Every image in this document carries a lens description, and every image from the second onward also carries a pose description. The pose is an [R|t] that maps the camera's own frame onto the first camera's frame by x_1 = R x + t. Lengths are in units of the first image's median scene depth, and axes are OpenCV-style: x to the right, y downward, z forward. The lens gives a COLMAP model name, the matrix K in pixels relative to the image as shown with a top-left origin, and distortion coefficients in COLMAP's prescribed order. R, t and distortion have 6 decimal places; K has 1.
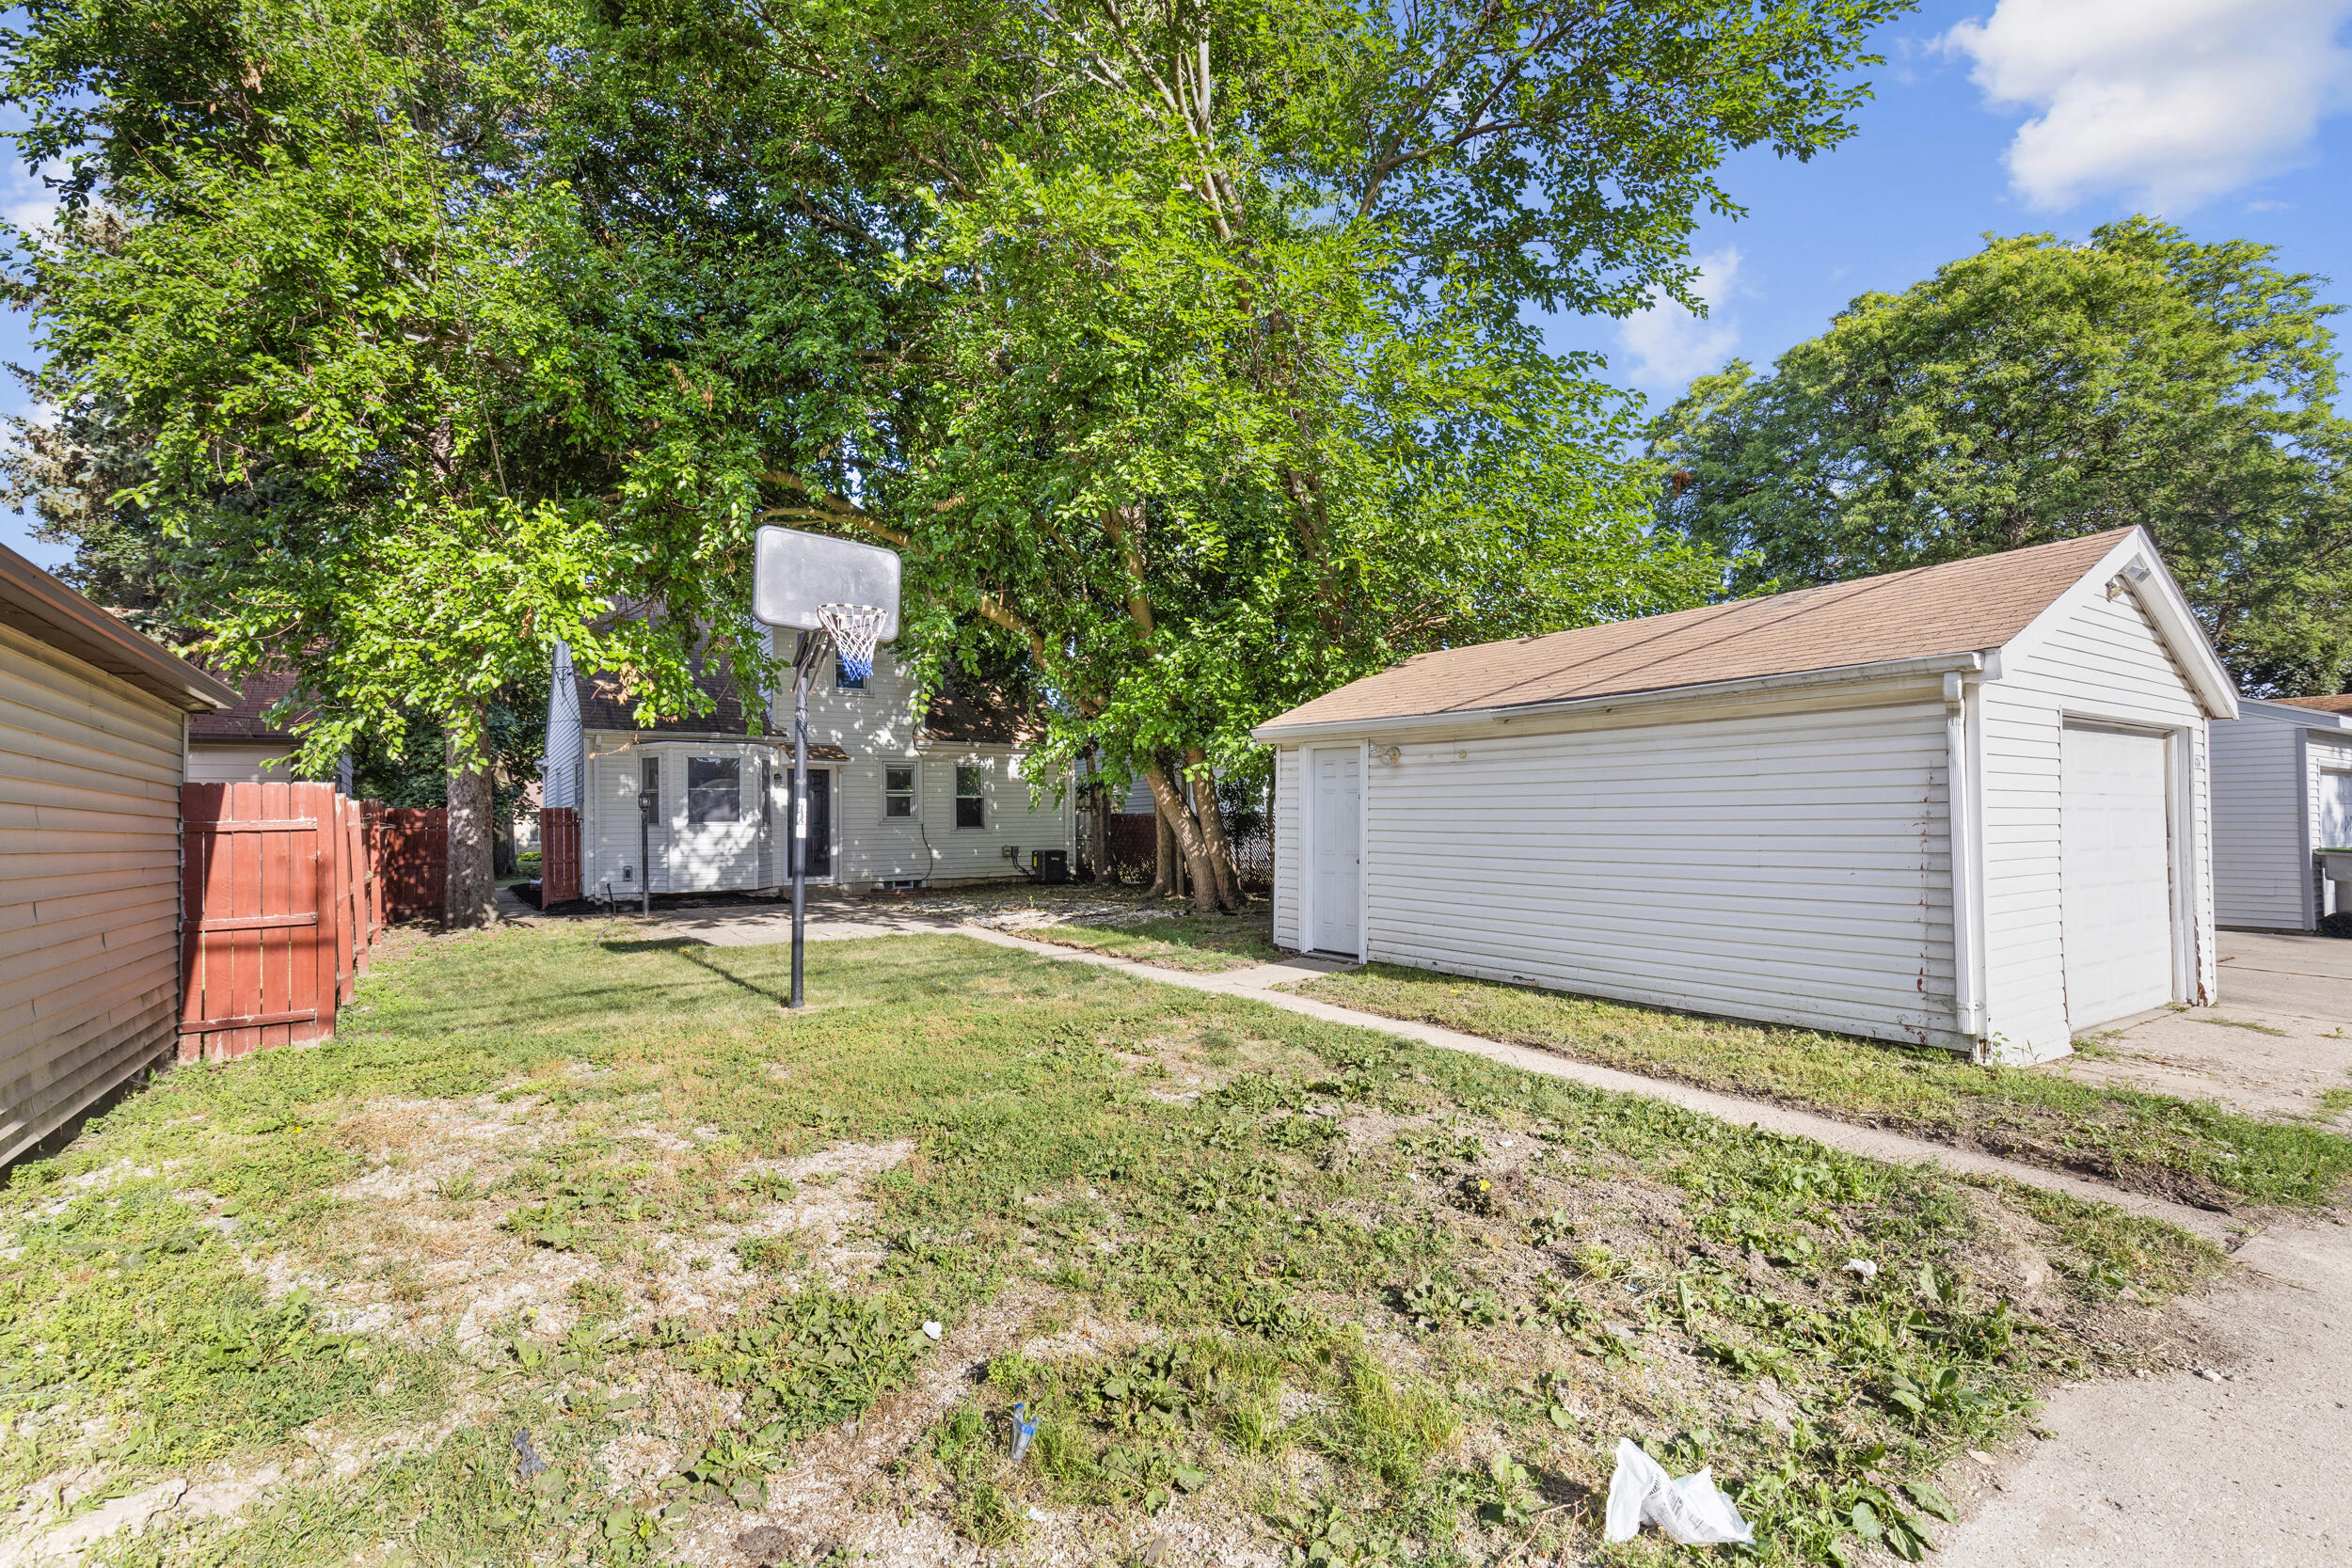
lens RADIAL K [[1068.6, 0, 1185.7], [0, 1068.6, 795.2], [0, 0, 1]] dist [0.003601, -0.000737]
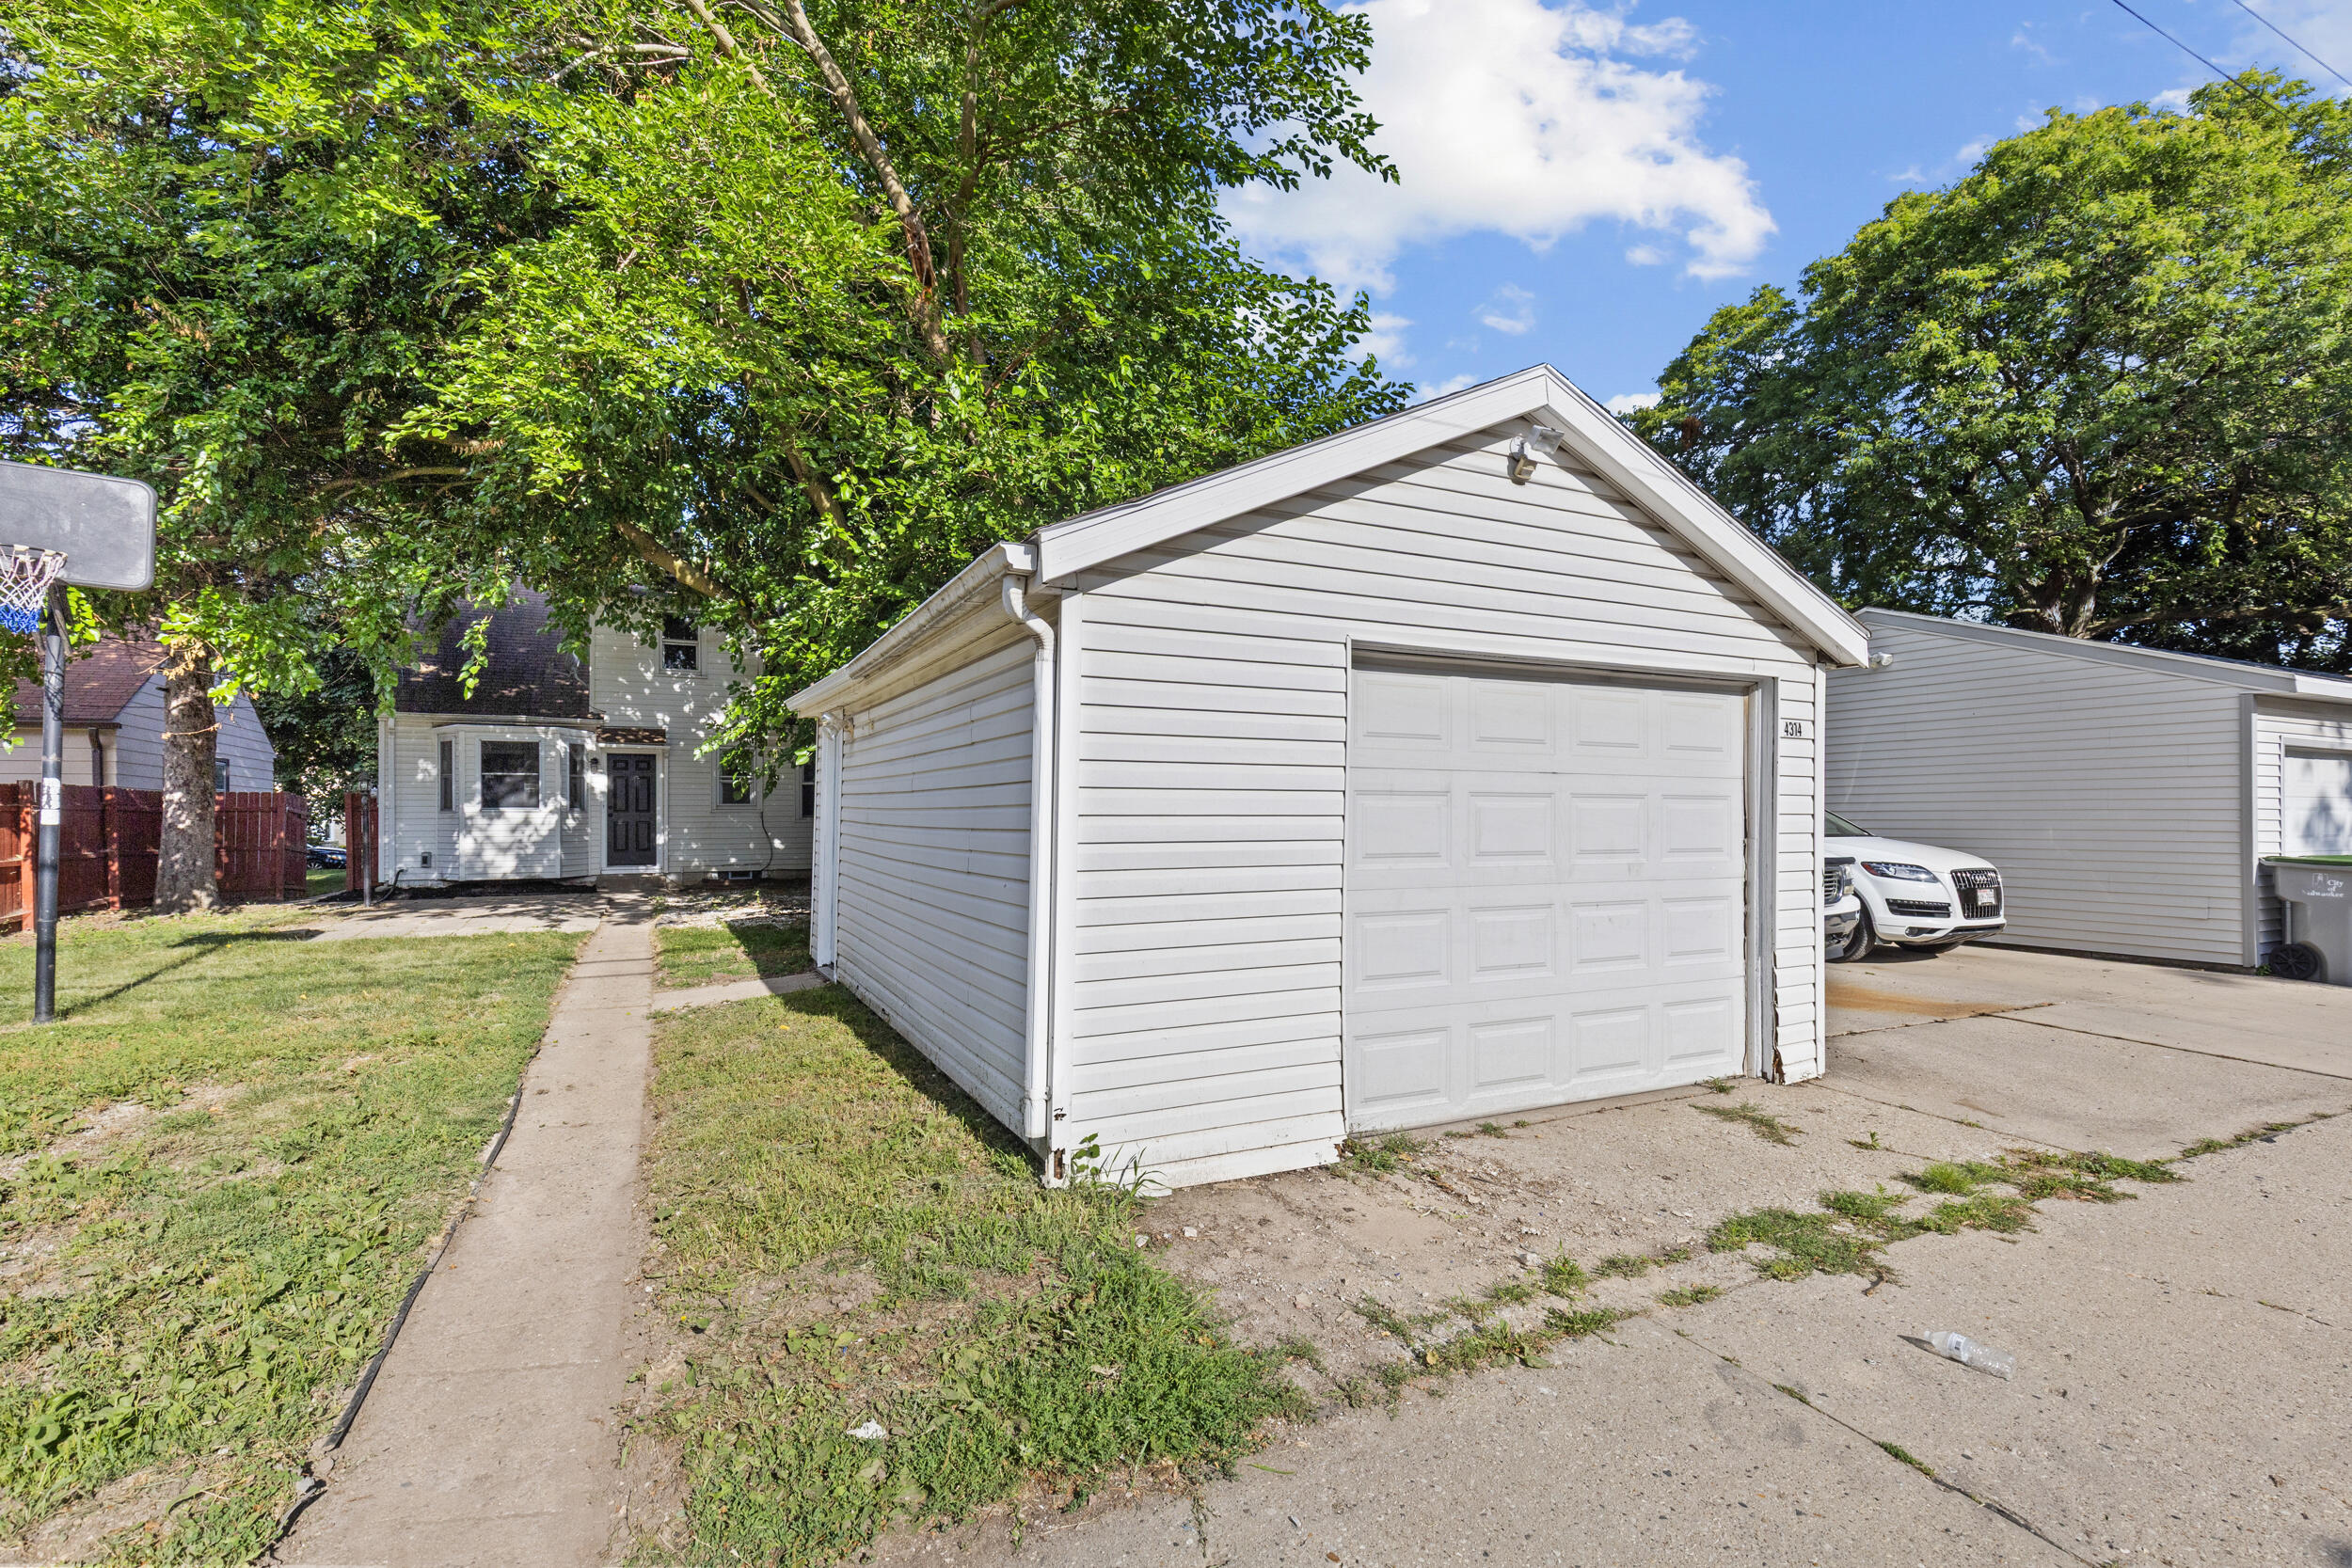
lens RADIAL K [[1071.4, 0, 1174.1], [0, 1071.4, 808.4], [0, 0, 1]] dist [0.002585, 0.000709]
pose [[0.991758, 0.006736, -0.127945, 0.264931], [-0.004216, 0.999792, 0.019954, 0.003235], [0.128053, -0.019250, 0.991581, 0.110405]]
